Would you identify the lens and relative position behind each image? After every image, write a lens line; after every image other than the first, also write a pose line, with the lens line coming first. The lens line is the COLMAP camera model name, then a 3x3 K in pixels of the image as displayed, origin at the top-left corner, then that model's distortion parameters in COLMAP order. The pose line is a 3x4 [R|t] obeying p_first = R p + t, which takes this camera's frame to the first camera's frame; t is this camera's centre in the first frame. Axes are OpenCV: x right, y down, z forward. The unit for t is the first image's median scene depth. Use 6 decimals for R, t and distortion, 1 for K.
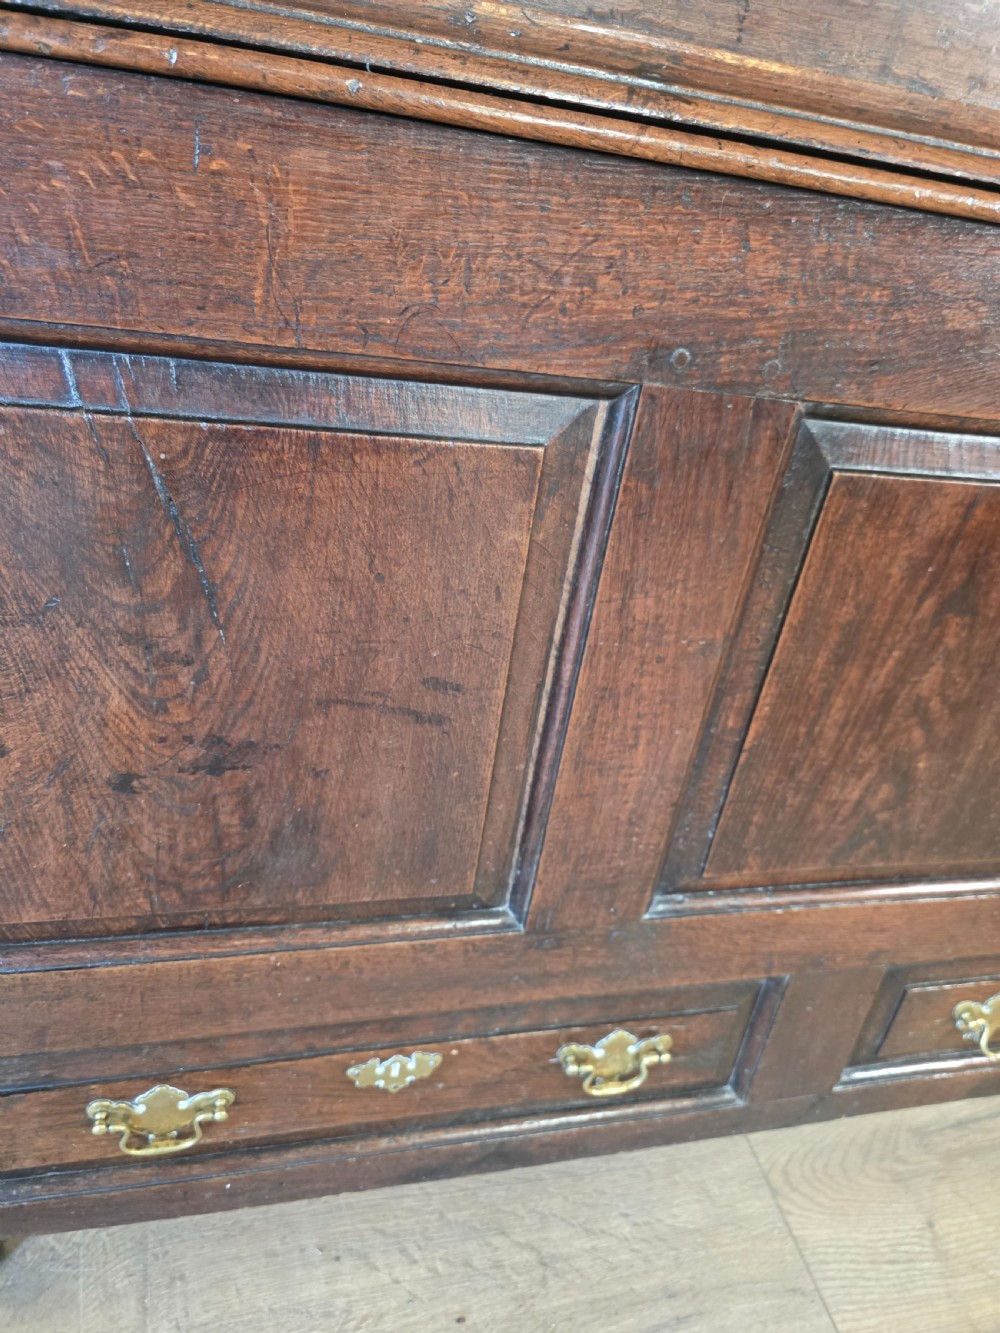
lens RADIAL K [[905.4, 0, 516.9], [0, 905.4, 657.3], [0, 0, 1]] dist [0.043150, -0.049373]
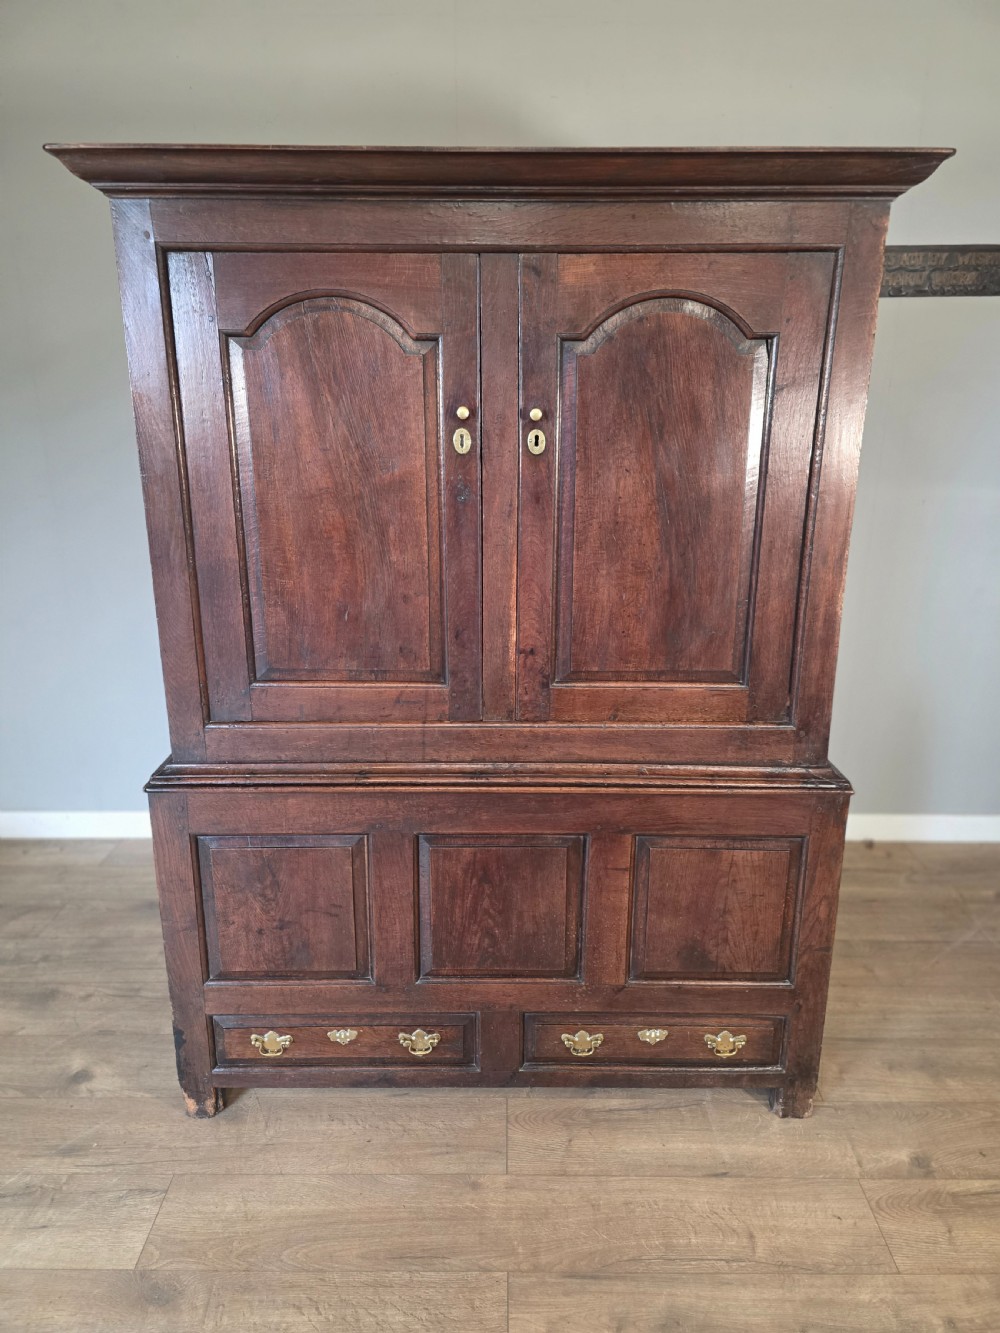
lens RADIAL K [[897.0, 0, 506.6], [0, 897.0, 657.6], [0, 0, 1]] dist [0.061845, -0.065323]
pose [[0.963062, -0.073958, -0.258926, 1.506928], [0.009292, 0.970098, -0.242534, -0.049628], [0.269121, 0.231169, 0.934952, -2.356875]]
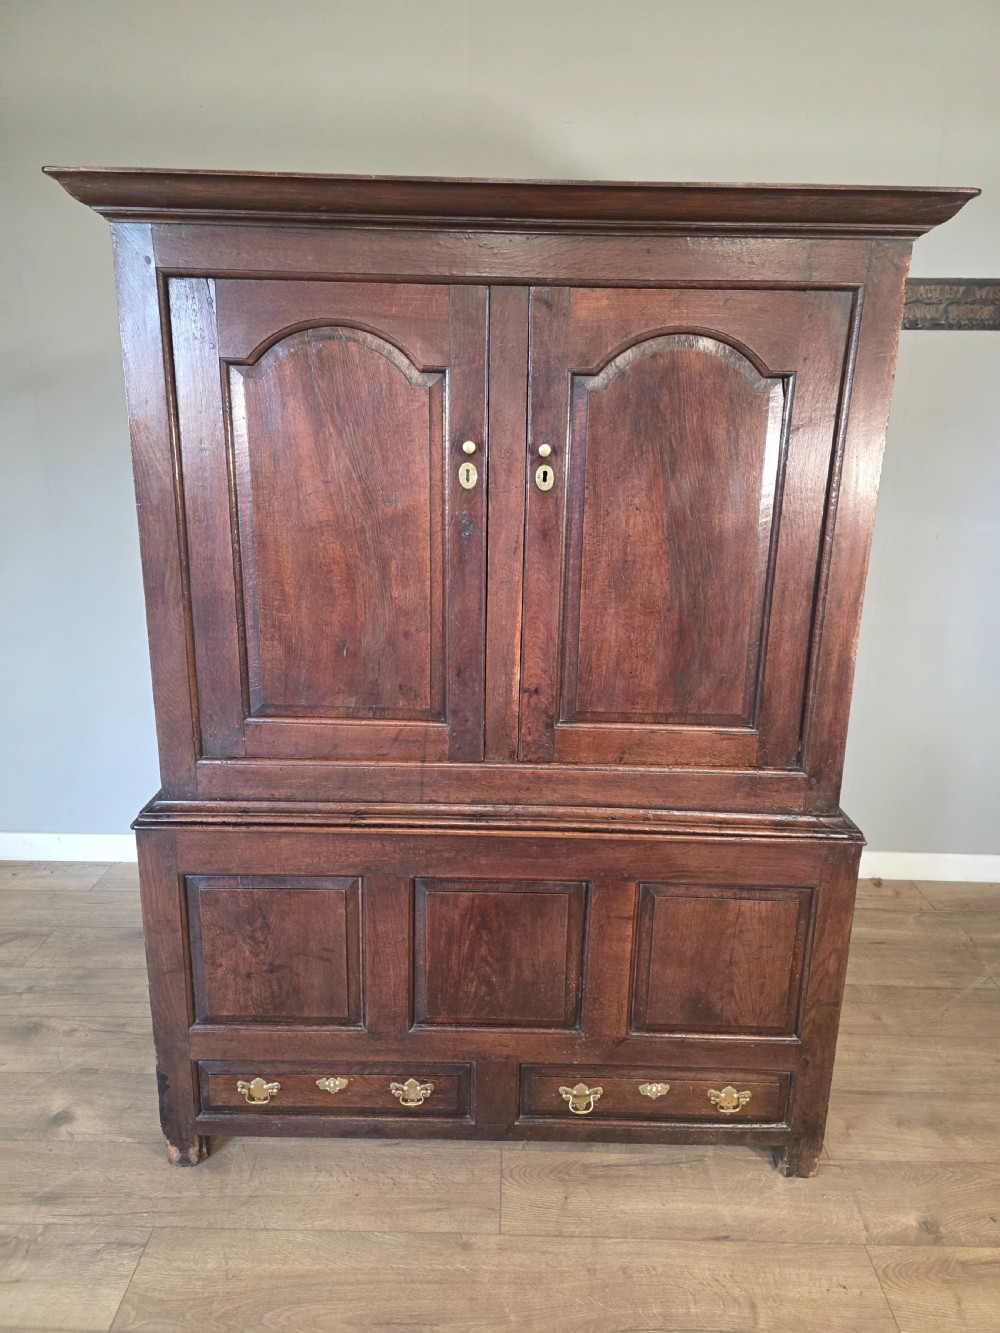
lens RADIAL K [[897.0, 0, 512.7], [0, 897.0, 654.8], [0, 0, 1]] dist [0.061845, -0.065323]
pose [[0.964606, -0.059820, -0.256822, 1.493692], [-0.008757, 0.966126, -0.257923, -0.168617], [0.263551, 0.251043, 0.931407, -2.287183]]
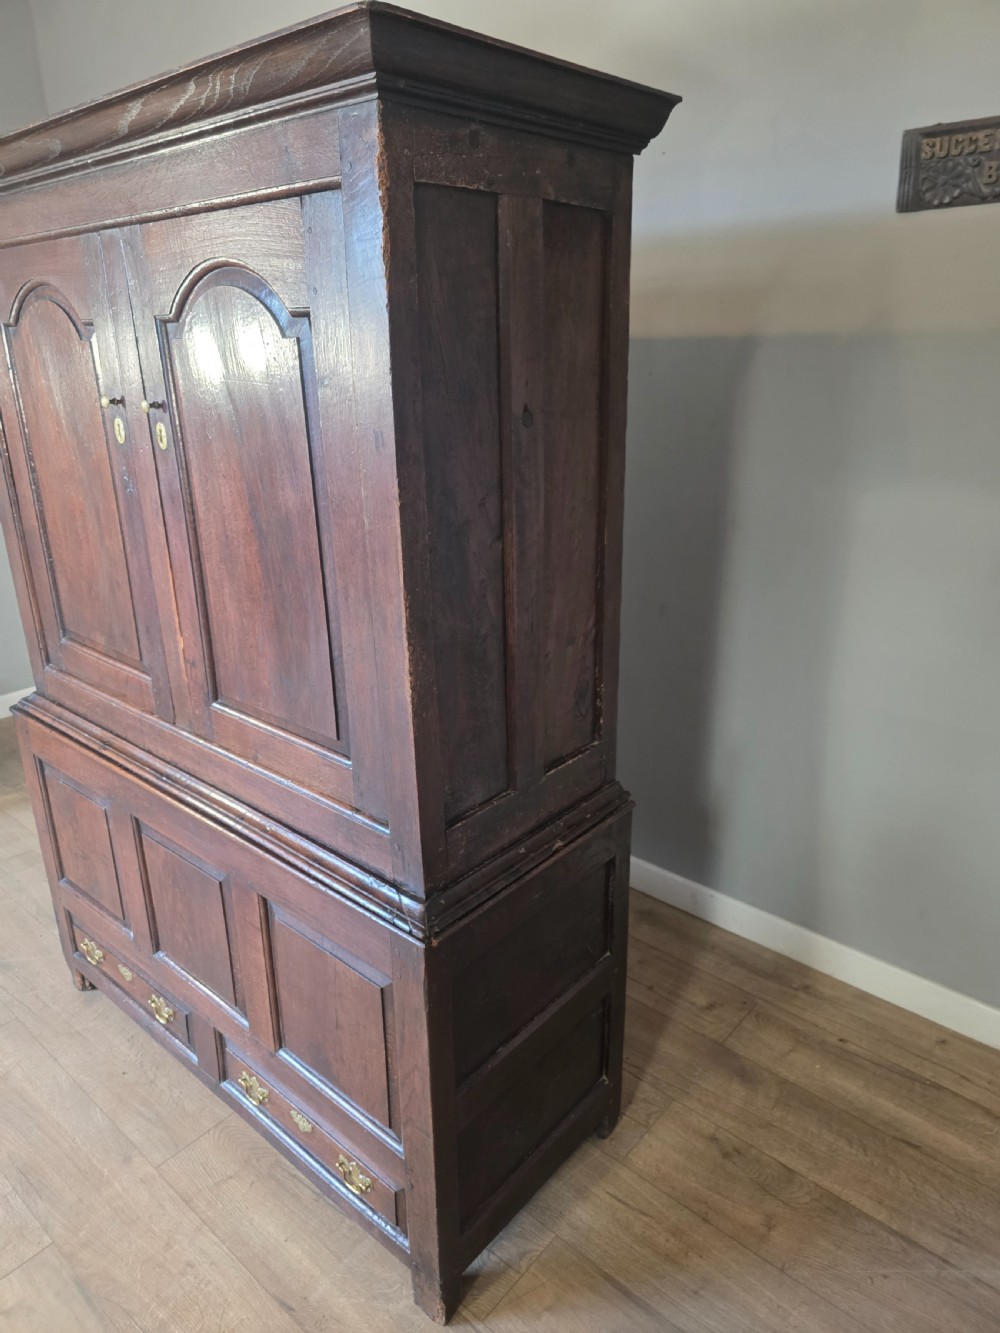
lens RADIAL K [[905.4, 0, 508.7], [0, 905.4, 656.0], [0, 0, 1]] dist [0.043150, -0.049373]
pose [[0.573582, 0.122309, -0.809966, 3.802023], [-0.307244, 0.948725, -0.074314, -0.981434], [0.759345, 0.291483, 0.581750, -0.265781]]
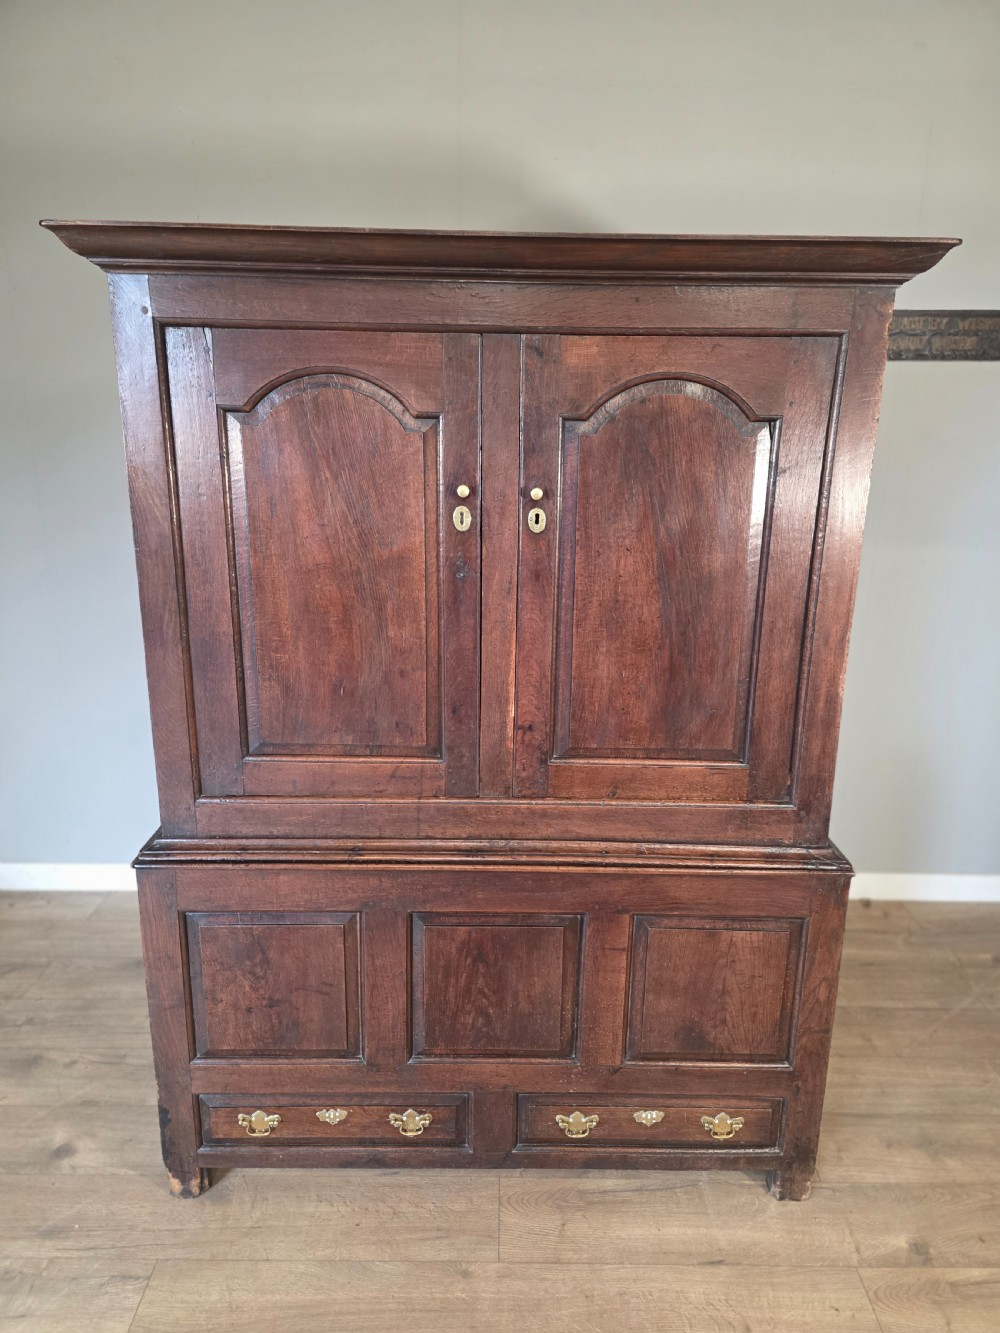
lens RADIAL K [[897.0, 0, 511.7], [0, 897.0, 669.7], [0, 0, 1]] dist [0.061845, -0.065323]
pose [[0.966473, -0.067231, -0.247812, 1.500200], [0.001455, 0.966532, -0.256543, -0.238483], [0.256766, 0.247581, 0.934224, -2.361449]]
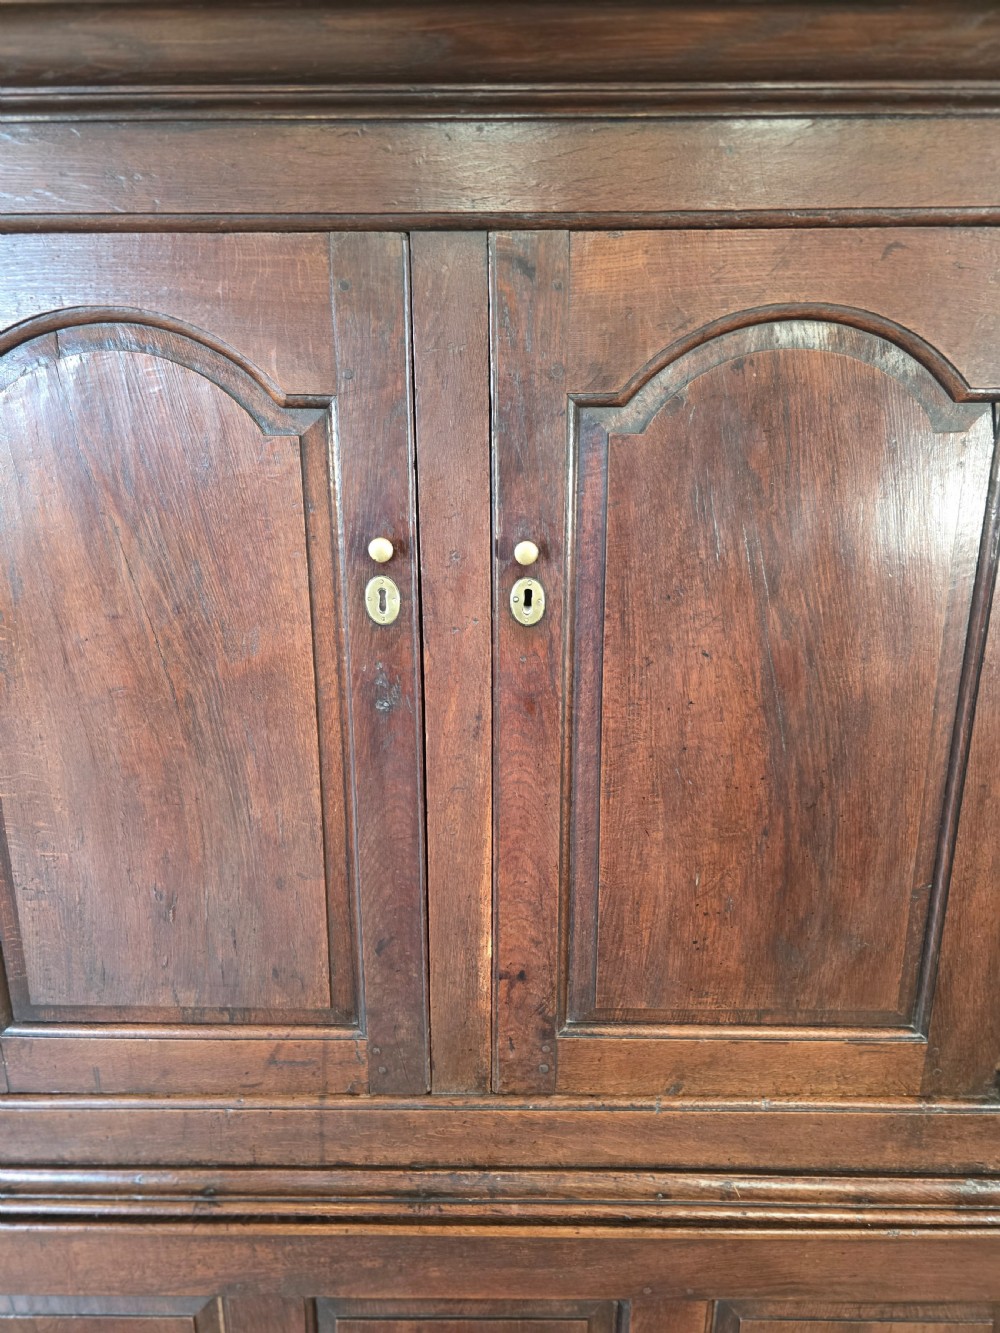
lens RADIAL K [[895.3, 0, 500.5], [0, 895.3, 665.0], [0, 0, 1]] dist [0.068443, -0.078003]
pose [[0.959834, -0.078307, -0.269420, 1.232369], [0.007912, 0.967434, -0.252999, -1.000325], [0.280458, 0.240705, 0.929196, -1.072666]]
